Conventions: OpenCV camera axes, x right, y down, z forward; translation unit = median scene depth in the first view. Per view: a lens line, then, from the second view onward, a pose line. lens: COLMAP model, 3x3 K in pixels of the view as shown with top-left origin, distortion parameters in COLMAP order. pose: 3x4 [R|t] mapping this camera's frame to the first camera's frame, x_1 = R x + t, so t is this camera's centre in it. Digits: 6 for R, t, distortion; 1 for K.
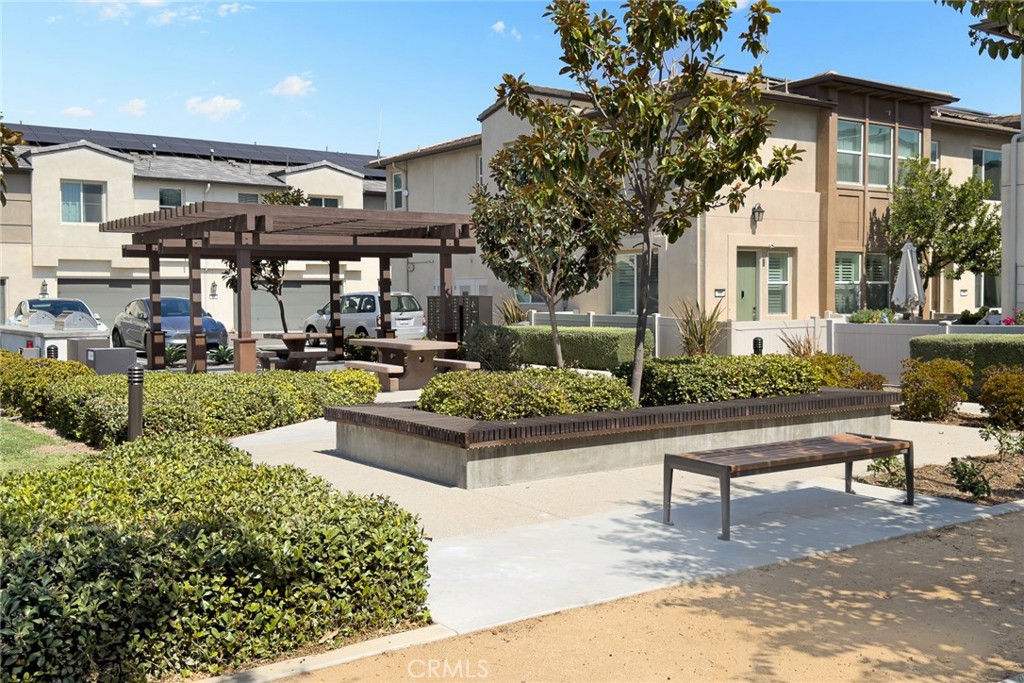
lens RADIAL K [[1031.5, 0, 512.0], [0, 1031.5, 341.1], [0, 0, 1]] dist [0.019076, 0.000000]
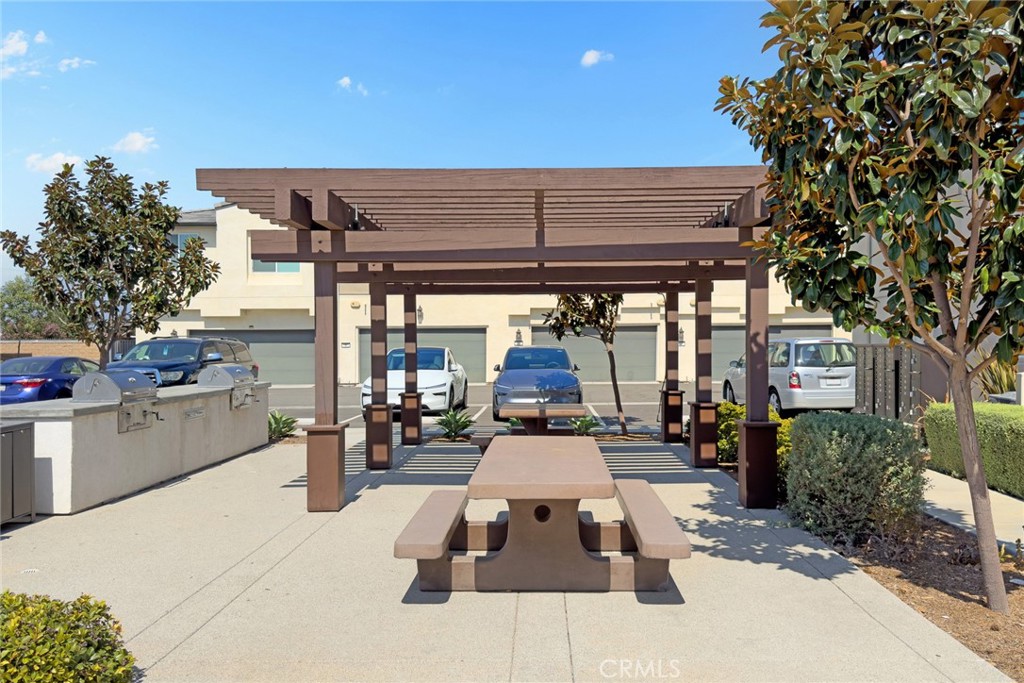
lens RADIAL K [[808.3, 0, 513.6], [0, 808.3, 344.1], [0, 0, 1]] dist [0.005193, -0.000005]
pose [[0.802370, 0.001048, -0.596825, 0.051214], [-0.025161, 0.999169, -0.032072, -0.022442], [0.596296, 0.040750, 0.801730, 0.469140]]
